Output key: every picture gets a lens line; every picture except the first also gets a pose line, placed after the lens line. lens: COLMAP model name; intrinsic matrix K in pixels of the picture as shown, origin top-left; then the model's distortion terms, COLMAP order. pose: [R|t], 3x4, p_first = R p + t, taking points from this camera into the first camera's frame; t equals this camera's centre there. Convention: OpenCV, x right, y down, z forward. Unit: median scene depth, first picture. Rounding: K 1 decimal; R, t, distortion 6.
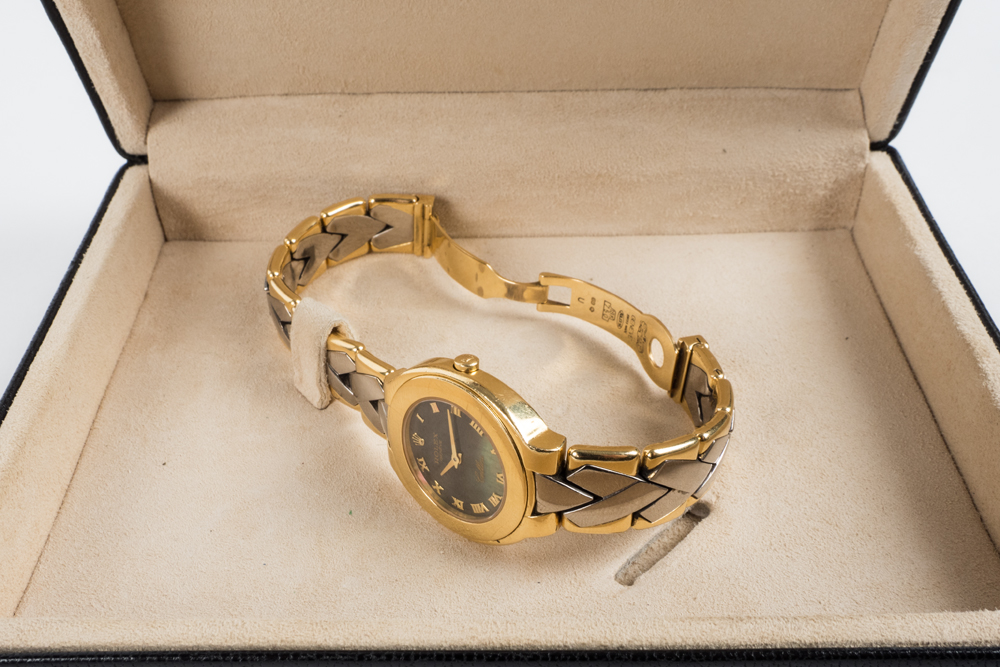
lens RADIAL K [[1013.1, 0, 500.2], [0, 1013.1, 360.0], [0, 0, 1]] dist [0.003048, -0.008206]
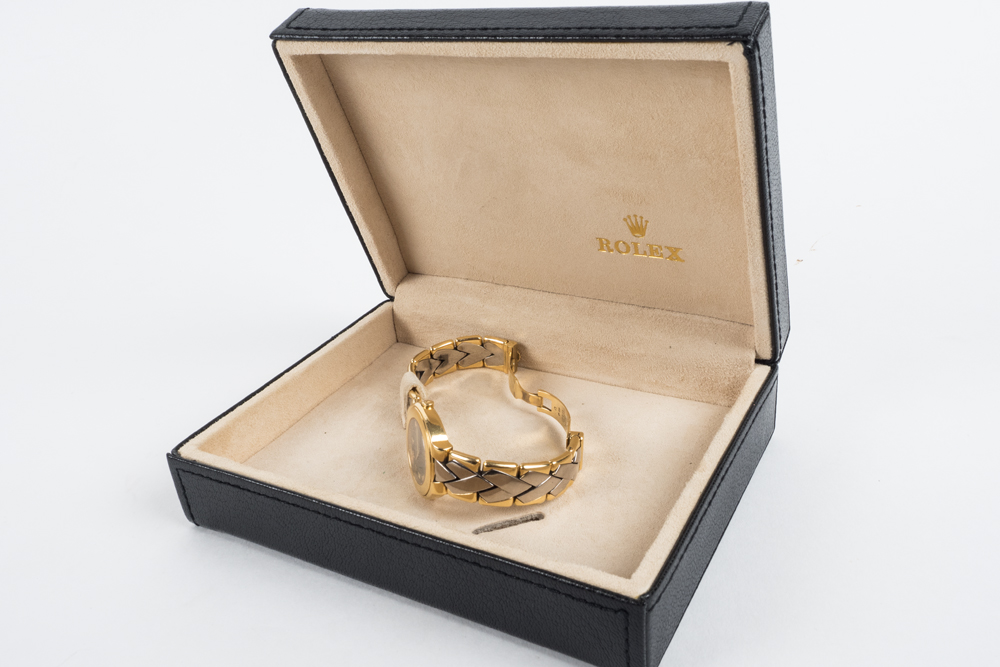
lens RADIAL K [[897.0, 0, 500.0], [0, 897.0, 333.5], [0, 0, 1]] dist [0.002462, 0.000510]
pose [[0.874503, 0.174299, -0.452620, 0.638495], [-0.265522, 0.952981, -0.146030, 0.067967], [0.405886, 0.247884, 0.879665, -0.446250]]
